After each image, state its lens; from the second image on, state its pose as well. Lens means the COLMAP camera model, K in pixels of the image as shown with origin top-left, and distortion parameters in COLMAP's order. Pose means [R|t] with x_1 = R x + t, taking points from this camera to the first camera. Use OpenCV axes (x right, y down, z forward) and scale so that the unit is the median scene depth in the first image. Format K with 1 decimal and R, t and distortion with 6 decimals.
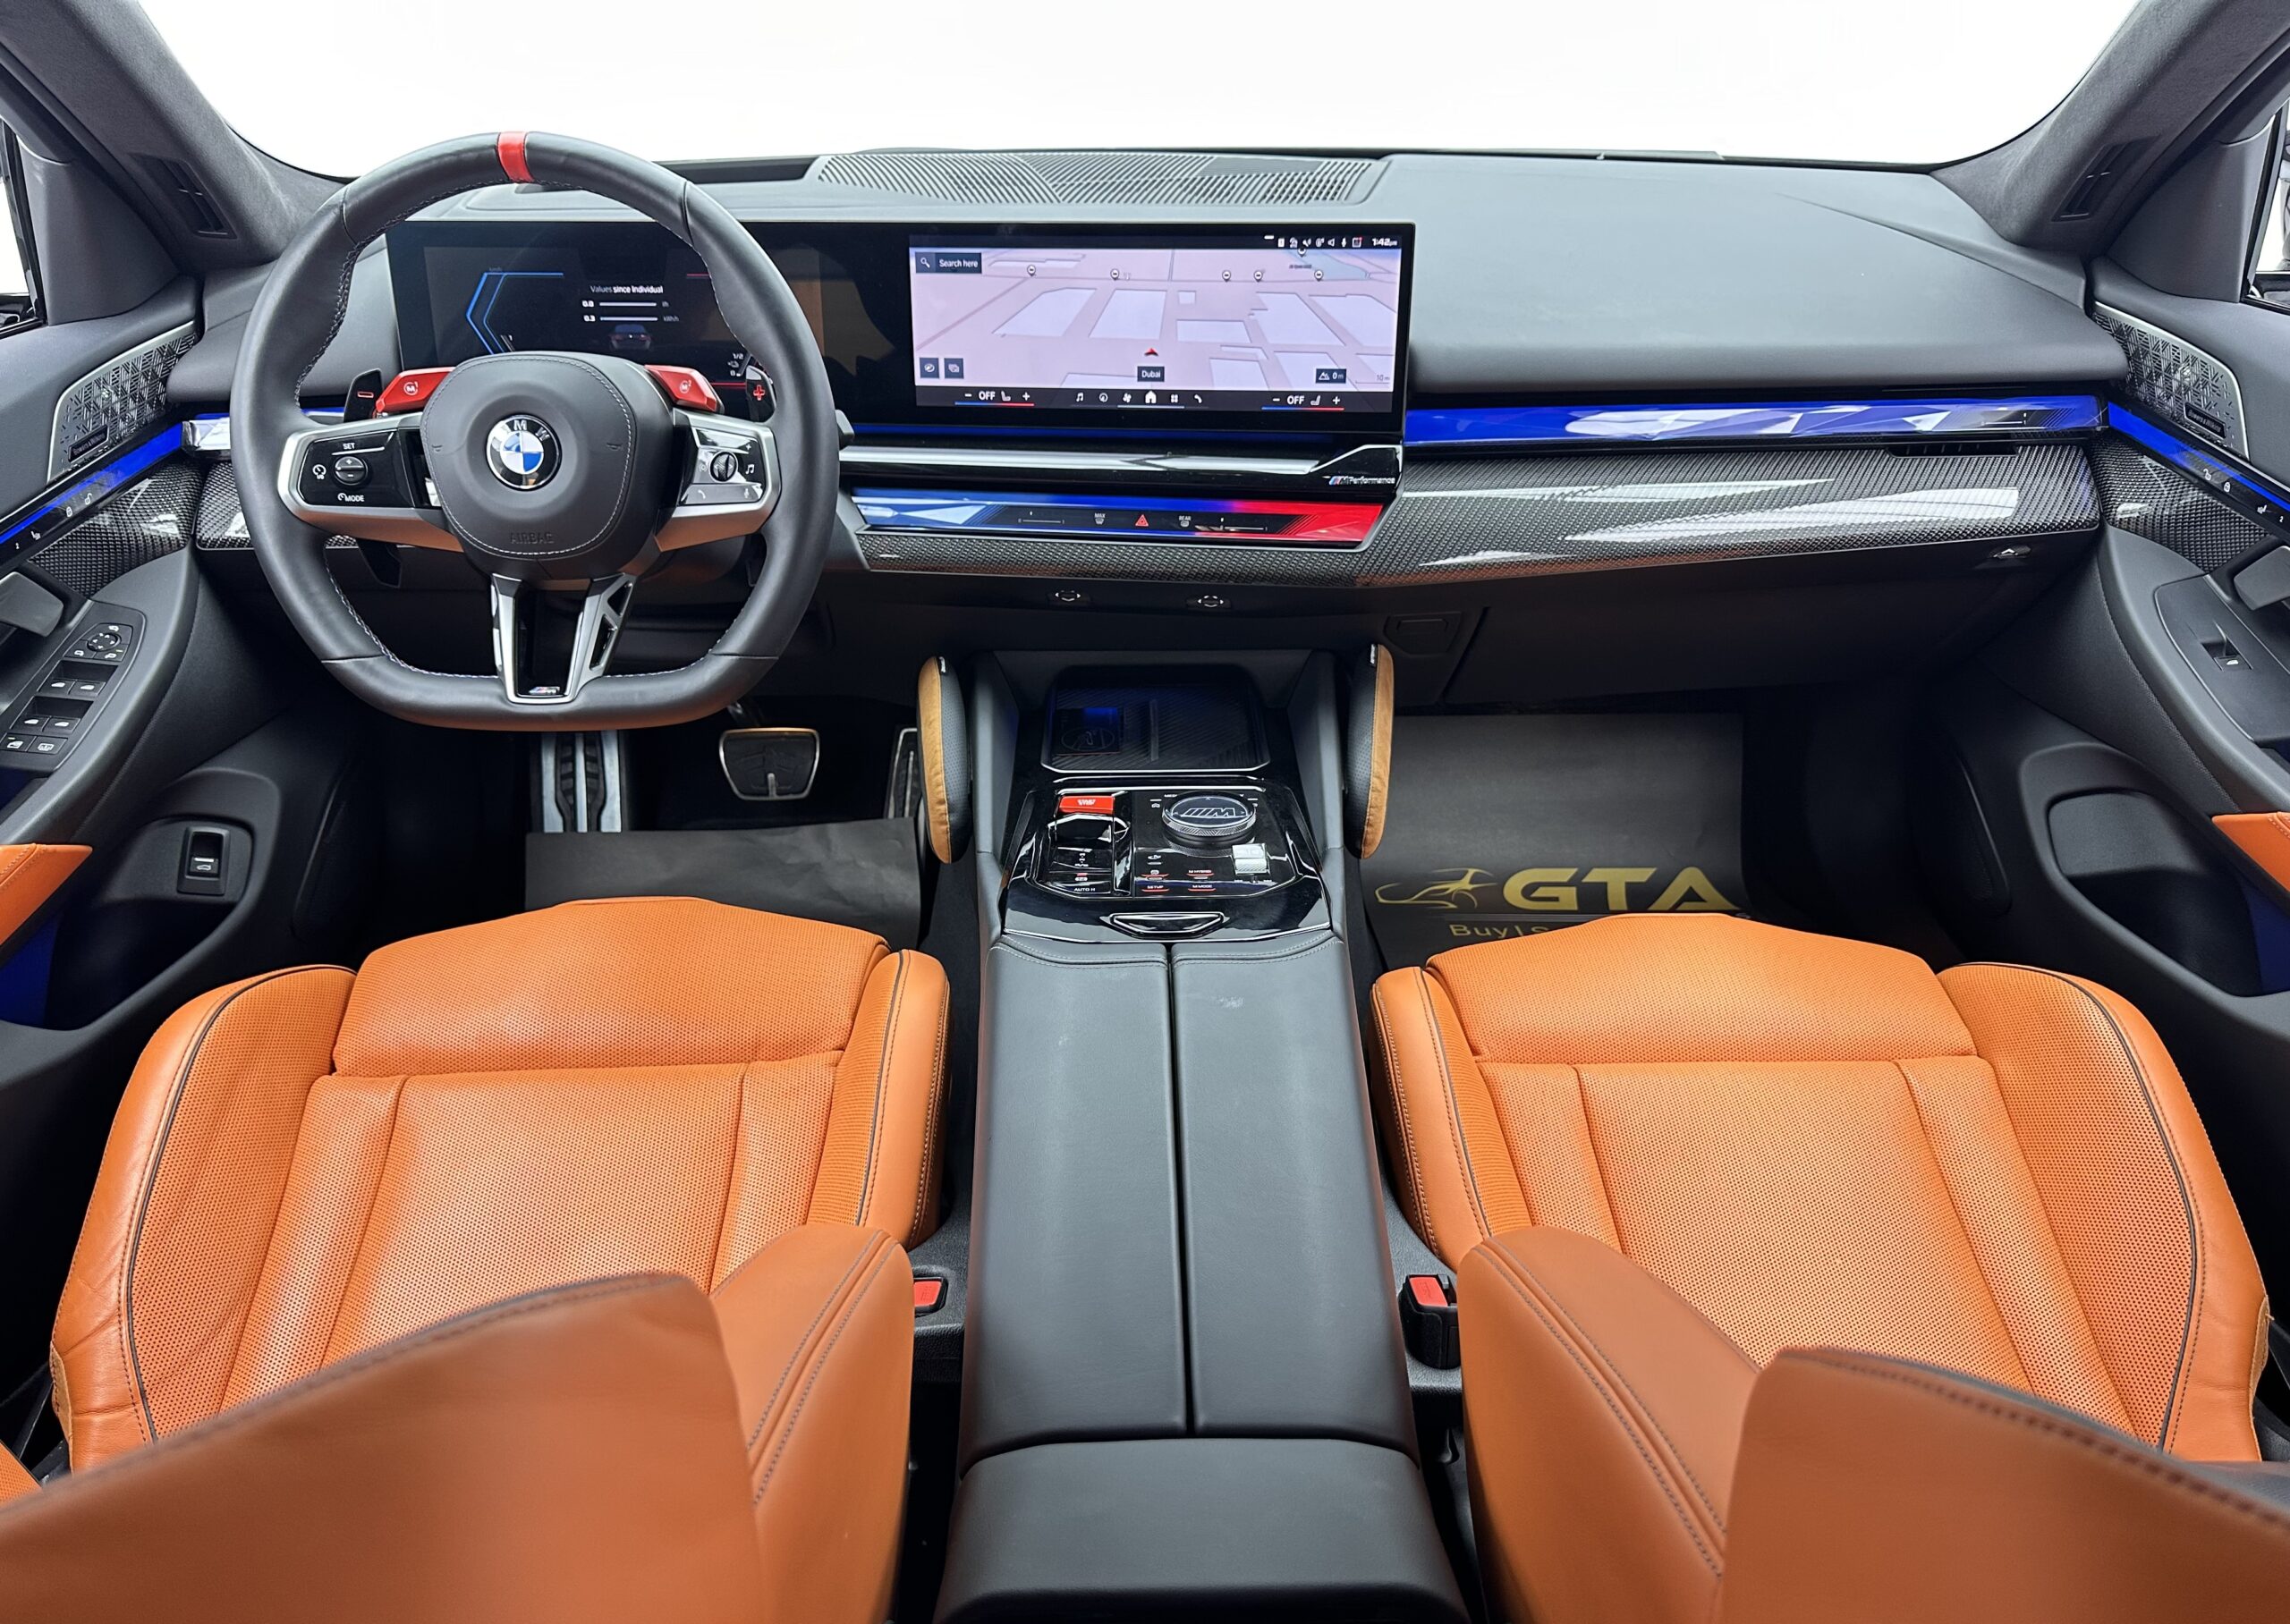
lens RADIAL K [[1569.6, 0, 1112.6], [0, 1569.6, 922.0], [0, 0, 1]] dist [0.041446, -0.024964]
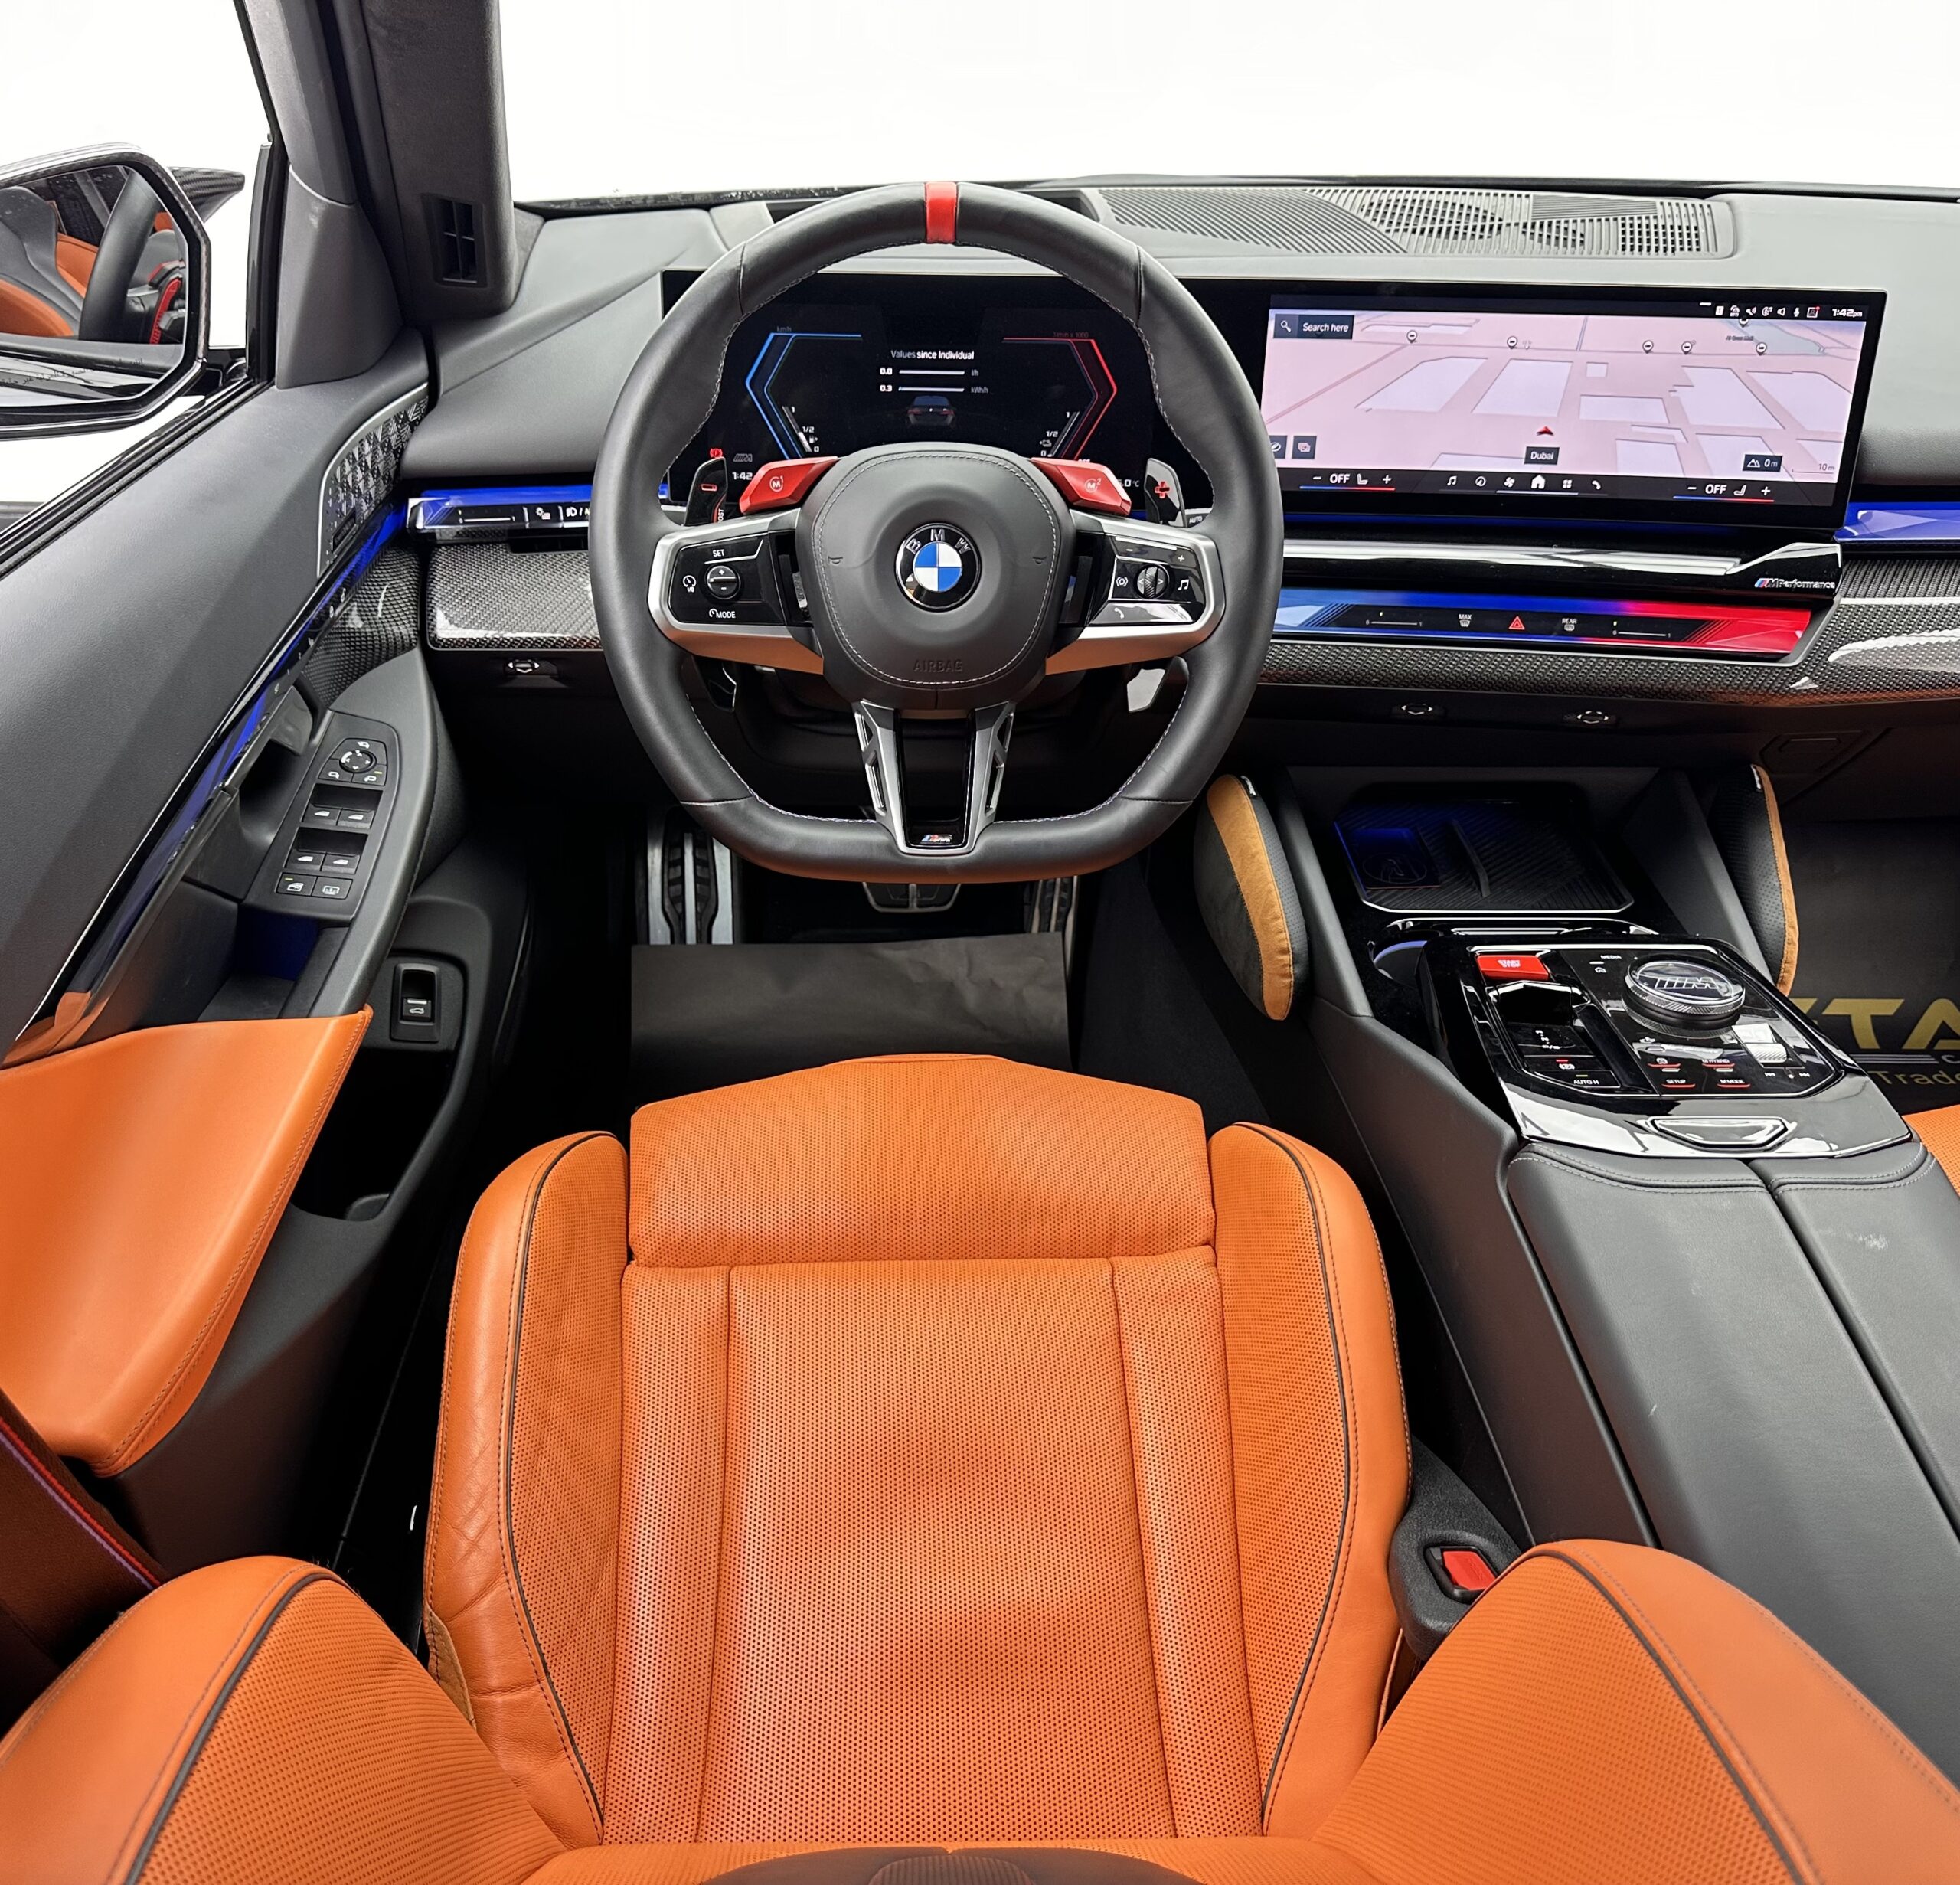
lens RADIAL K [[1765.8, 0, 897.0], [0, 1765.8, 996.1], [0, 0, 1]] dist [0.048018, -0.084728]
pose [[0.999865, 0.013561, -0.009322, -0.318934], [-0.013471, 0.999863, 0.009670, -0.059273], [0.009452, -0.009543, 0.999910, 0.026651]]
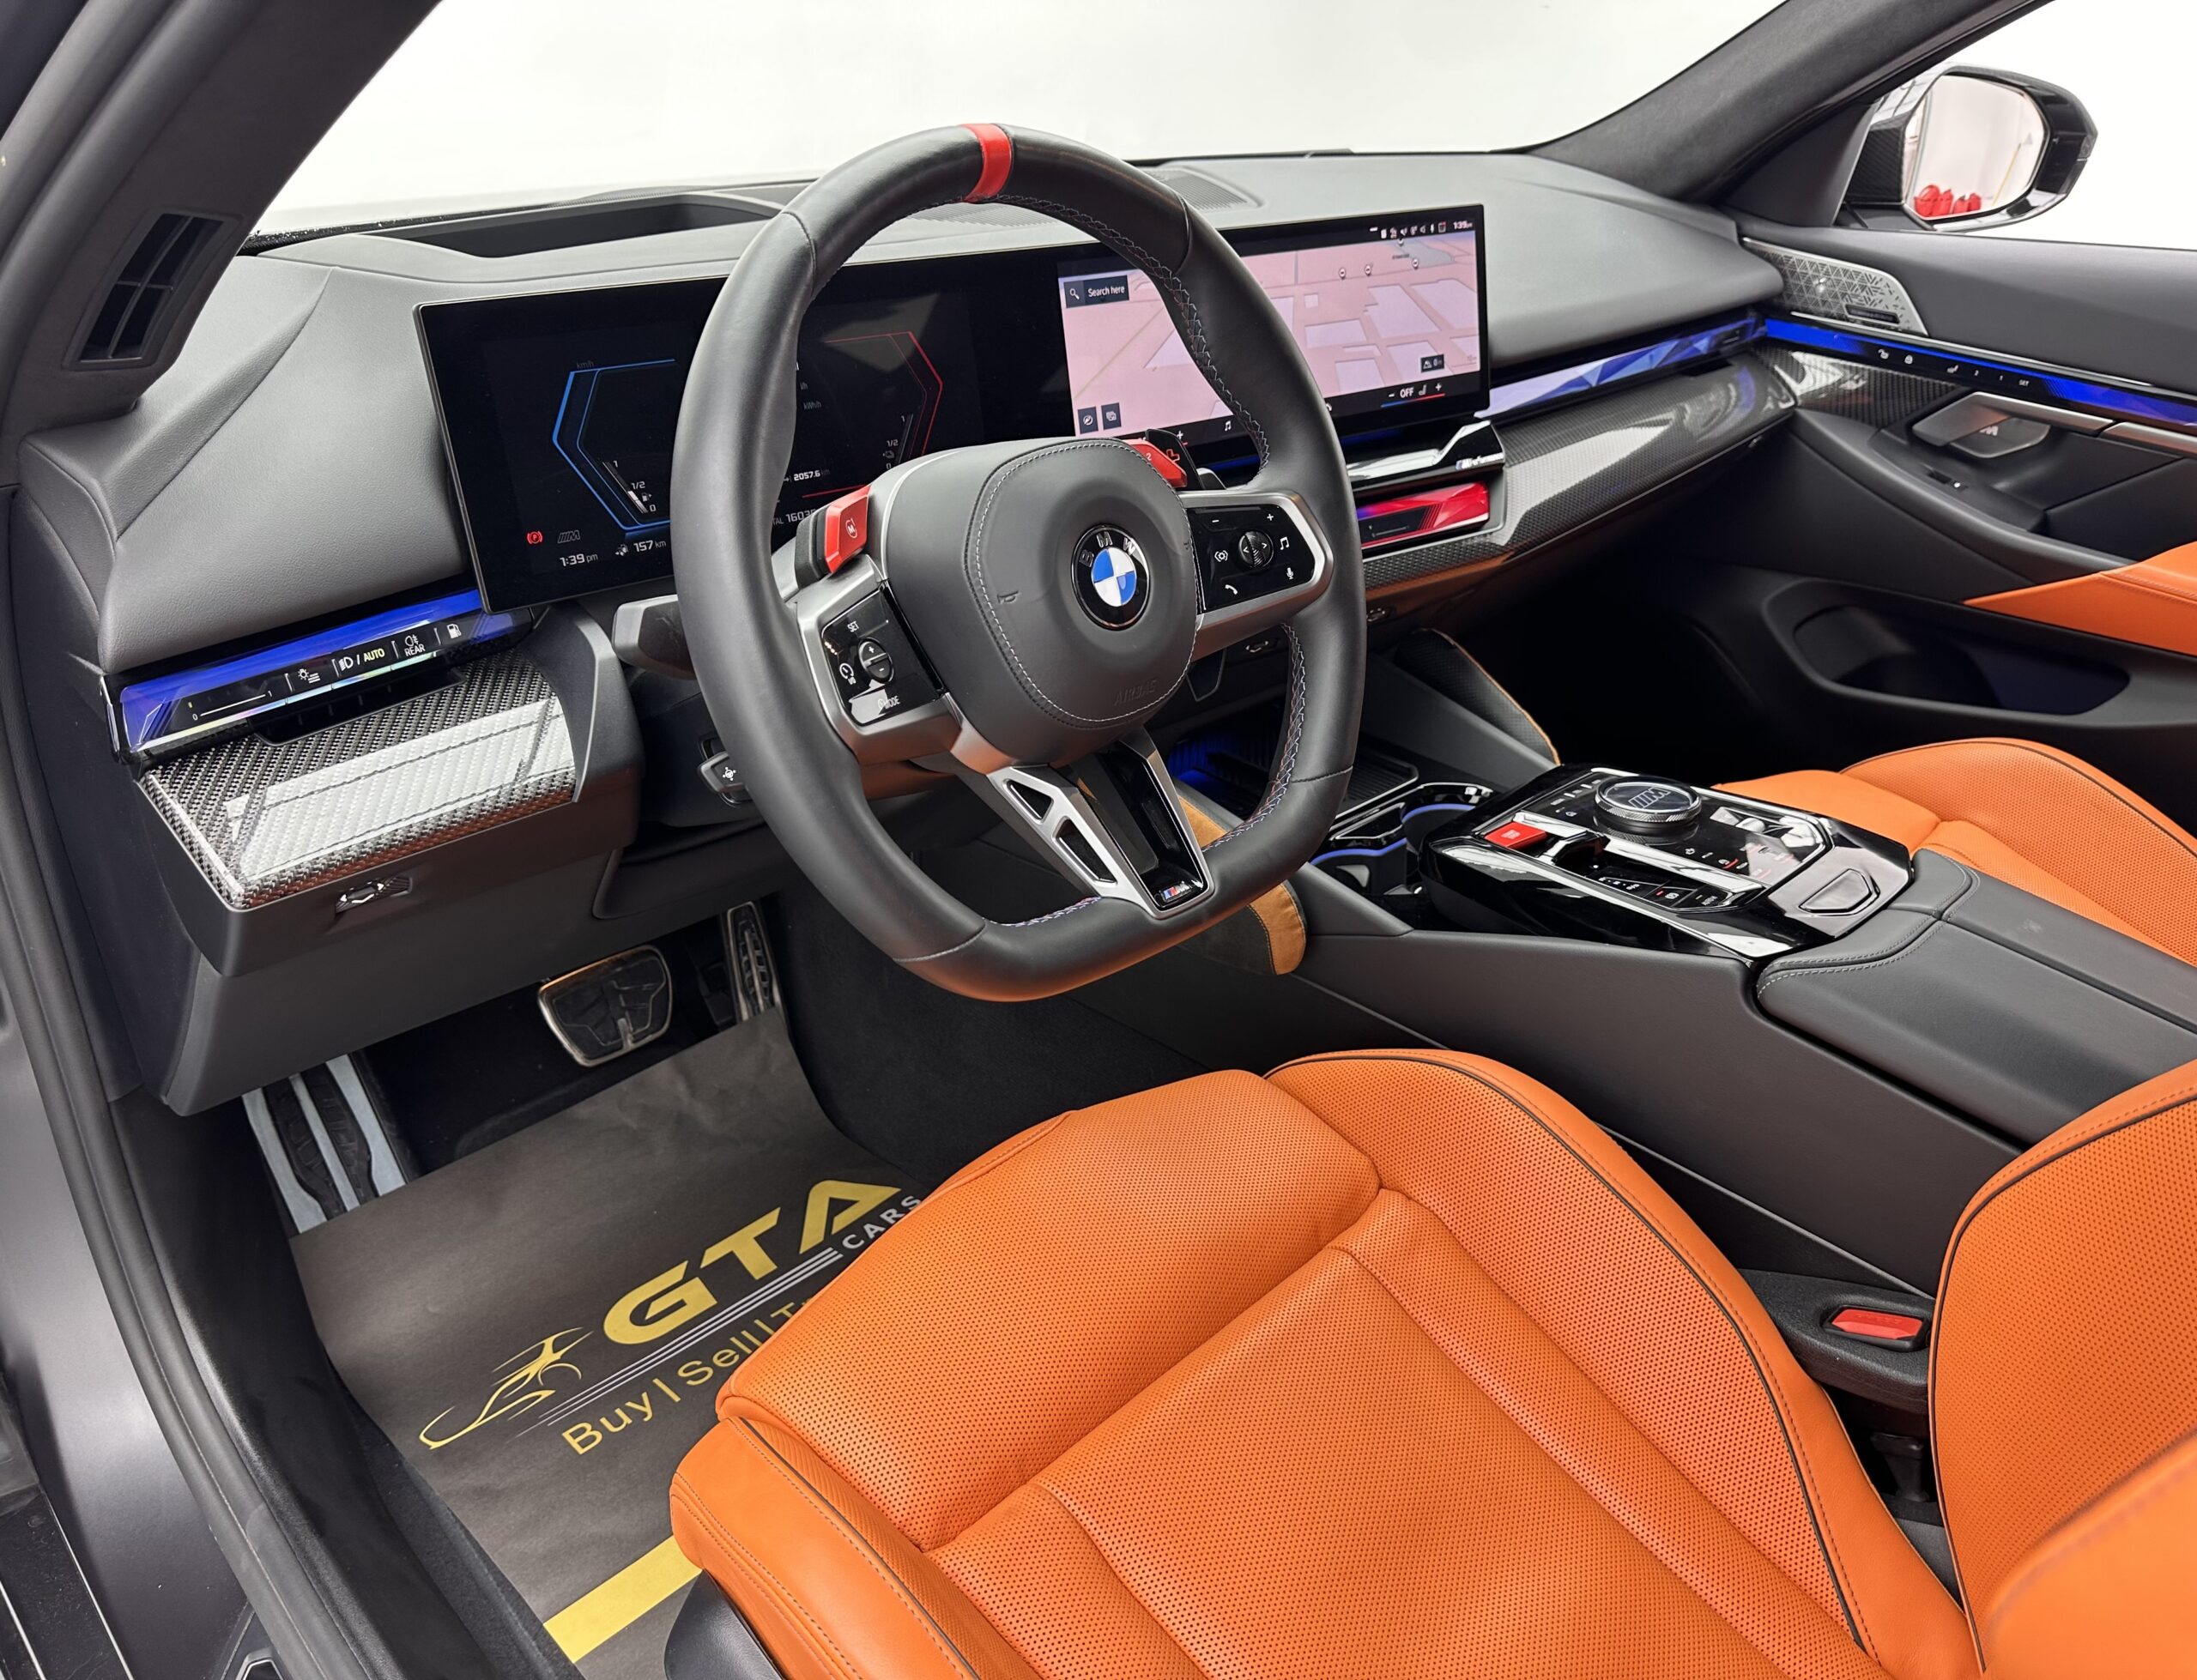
lens RADIAL K [[1595.1, 0, 1088.2], [0, 1595.1, 870.3], [0, 0, 1]] dist [0.070086, -0.030510]
pose [[0.734912, -0.309656, 0.603339, -0.716727], [0.348705, 0.935592, 0.055431, -0.181866], [-0.581644, 0.169651, 0.795556, 0.383507]]
